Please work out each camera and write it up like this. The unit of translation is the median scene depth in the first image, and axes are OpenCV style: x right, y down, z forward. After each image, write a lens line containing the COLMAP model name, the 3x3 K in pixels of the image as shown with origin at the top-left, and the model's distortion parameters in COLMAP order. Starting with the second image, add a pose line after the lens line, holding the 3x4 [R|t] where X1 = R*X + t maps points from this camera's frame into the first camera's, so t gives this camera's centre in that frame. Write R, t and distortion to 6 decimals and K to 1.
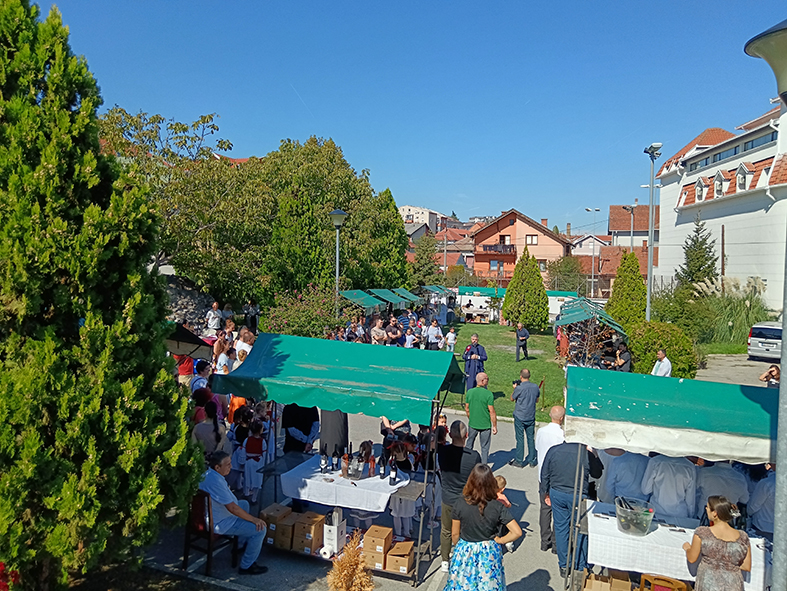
lens RADIAL K [[622.0, 0, 393.5], [0, 622.0, 295.5], [0, 0, 1]] dist [0.005919, 0.000982]
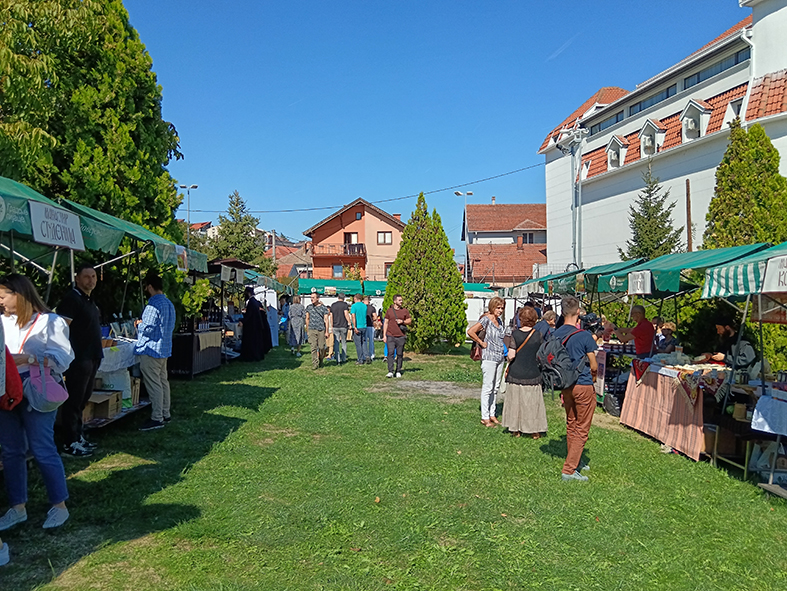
lens RADIAL K [[622.0, 0, 393.5], [0, 622.0, 295.5], [0, 0, 1]] dist [0.005919, 0.000982]
pose [[0.963450, -0.023369, 0.266867, 0.028496], [0.034889, 0.998649, -0.038510, 0.020888], [-0.265607, 0.046413, 0.962964, 0.333720]]
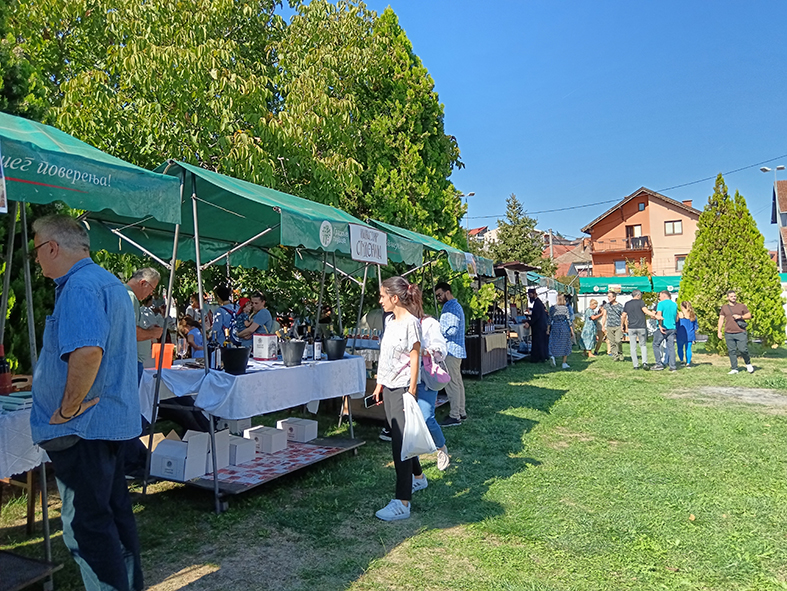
lens RADIAL K [[622.0, 0, 393.5], [0, 622.0, 295.5], [0, 0, 1]] dist [0.005919, 0.000982]
pose [[0.984159, -0.060151, -0.166774, 0.026226], [0.051042, 0.996989, -0.058378, 0.020379], [0.169783, 0.048940, 0.984266, 0.333173]]
